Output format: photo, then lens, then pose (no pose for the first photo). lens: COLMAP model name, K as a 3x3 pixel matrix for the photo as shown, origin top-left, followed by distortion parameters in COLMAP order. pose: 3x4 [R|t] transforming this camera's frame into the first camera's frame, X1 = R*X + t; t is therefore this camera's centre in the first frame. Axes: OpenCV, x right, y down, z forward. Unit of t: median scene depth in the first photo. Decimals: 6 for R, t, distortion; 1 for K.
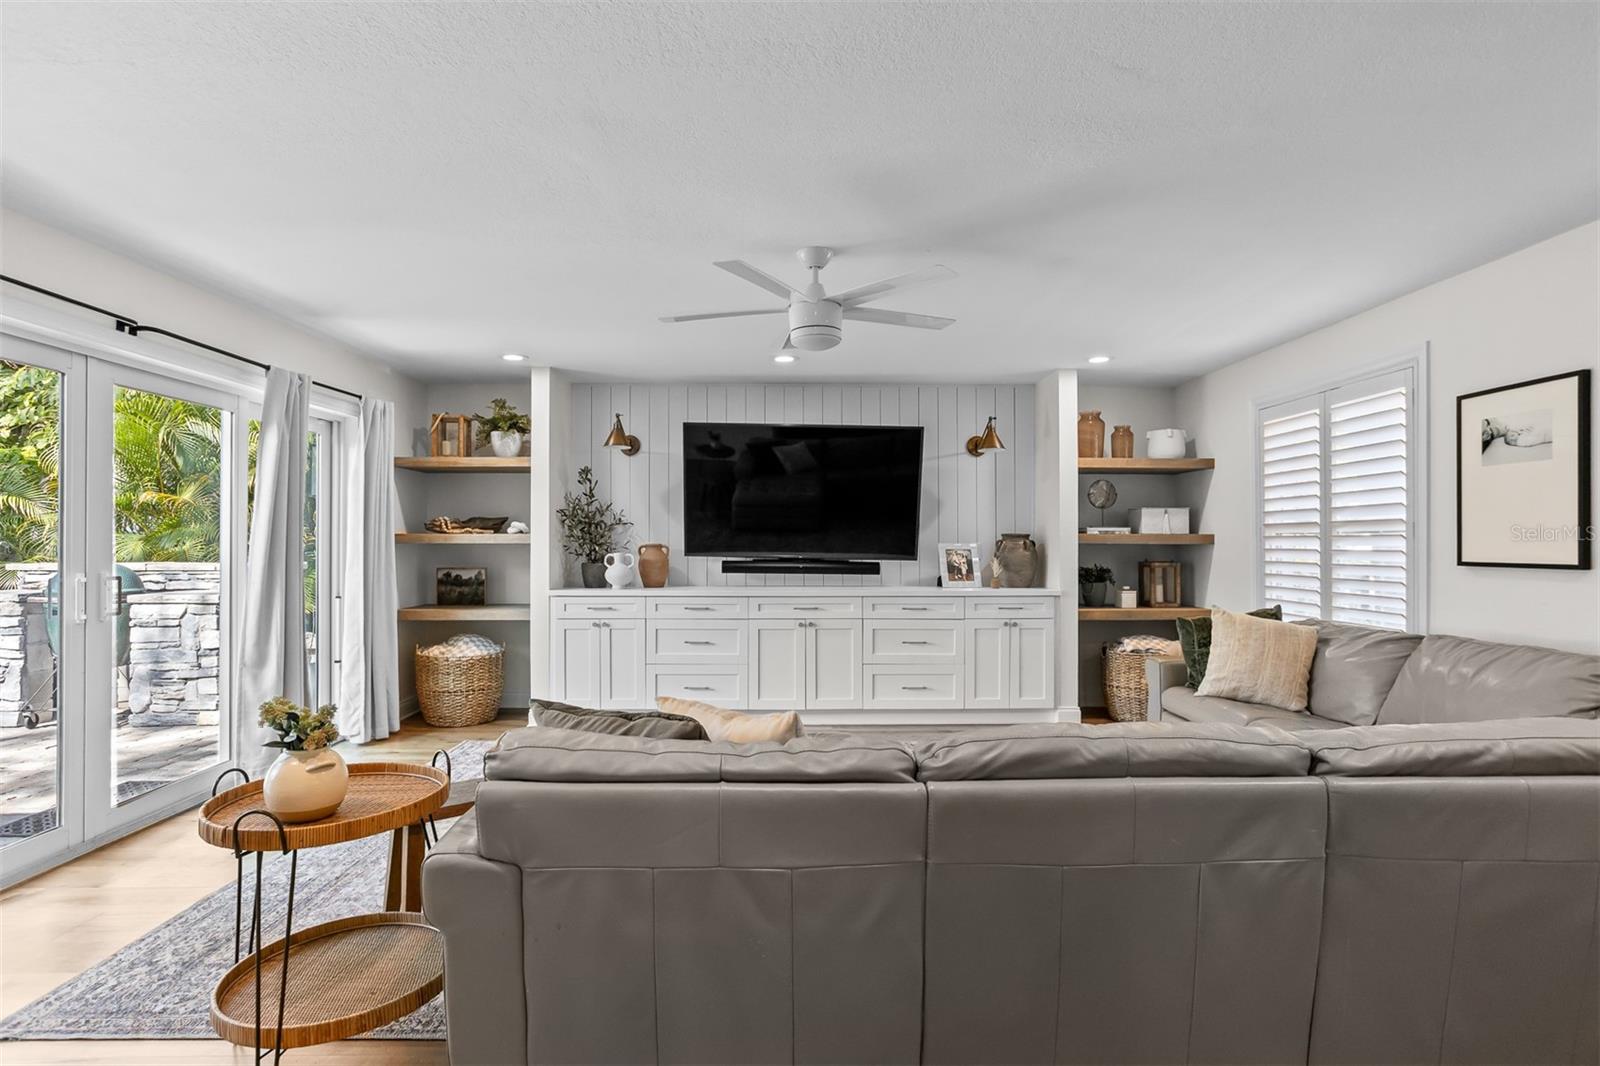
lens RADIAL K [[808.1, 0, 788.5], [0, 808.1, 538.1], [0, 0, 1]] dist [-0.033143, 0.022238]
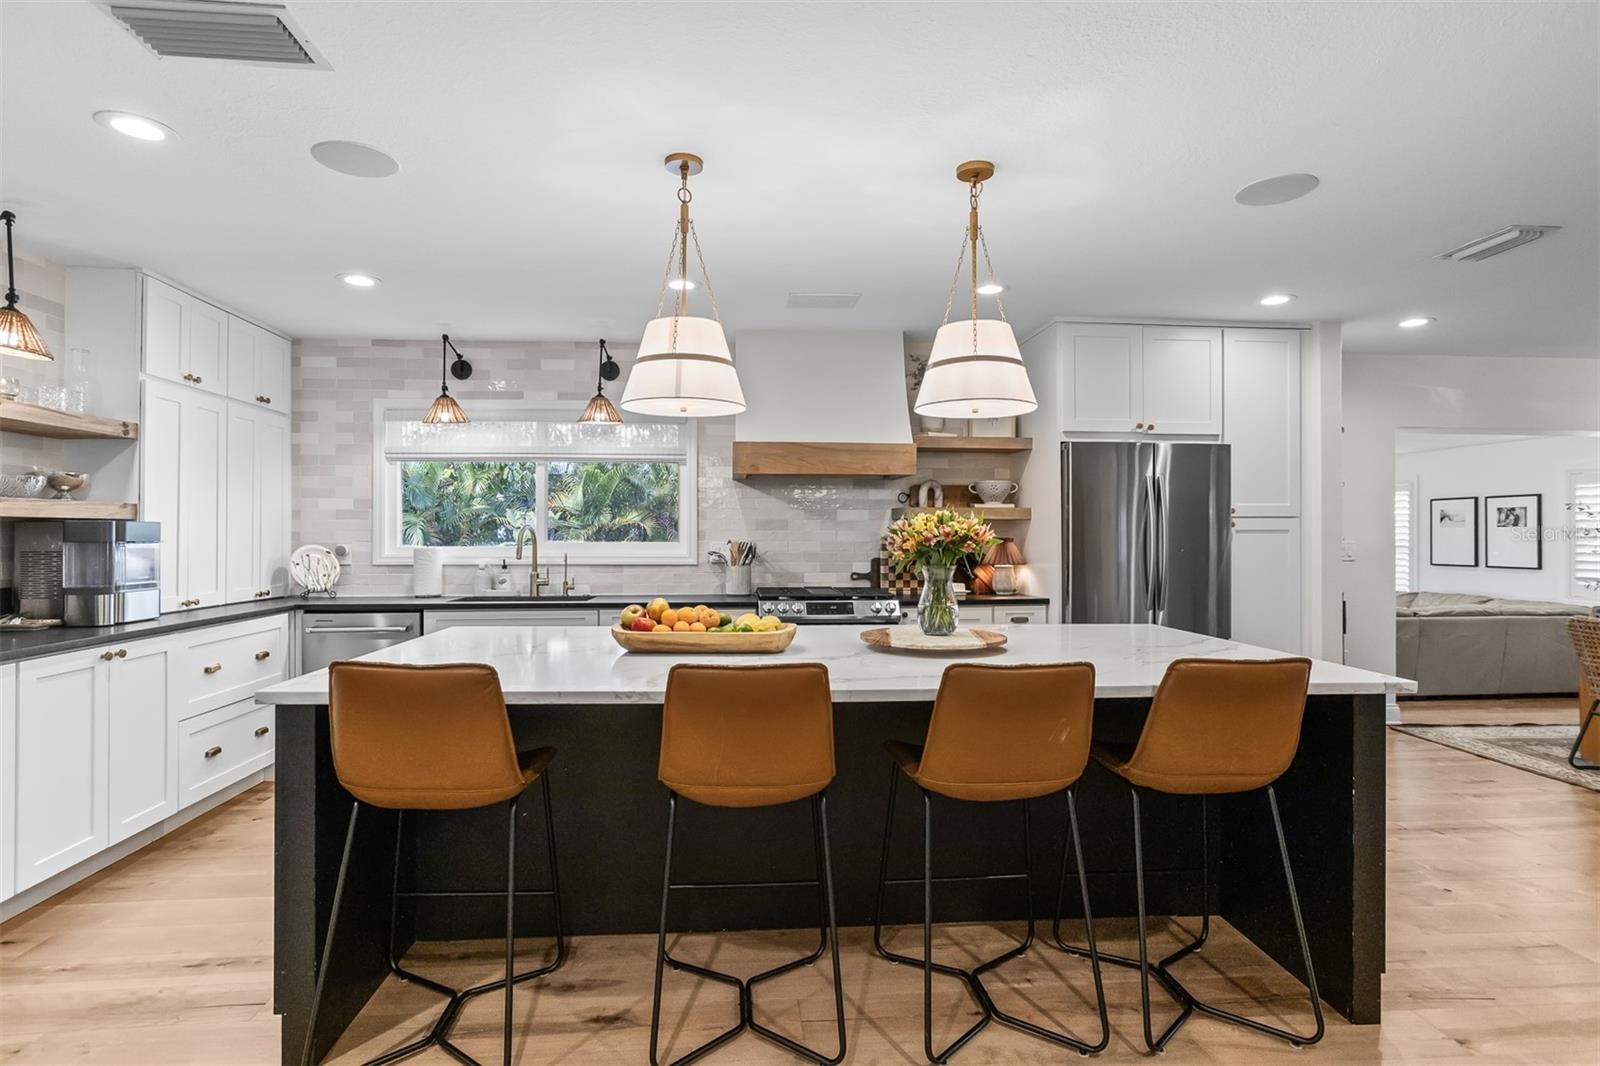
lens RADIAL K [[808.1, 0, 794.1], [0, 808.1, 532.6], [0, 0, 1]] dist [-0.033143, 0.022238]
pose [[0.997340, 0.000576, 0.072886, -0.889958], [-0.000359, 0.999995, -0.002988, -0.040035], [-0.072887, 0.002954, 0.997336, -0.902668]]
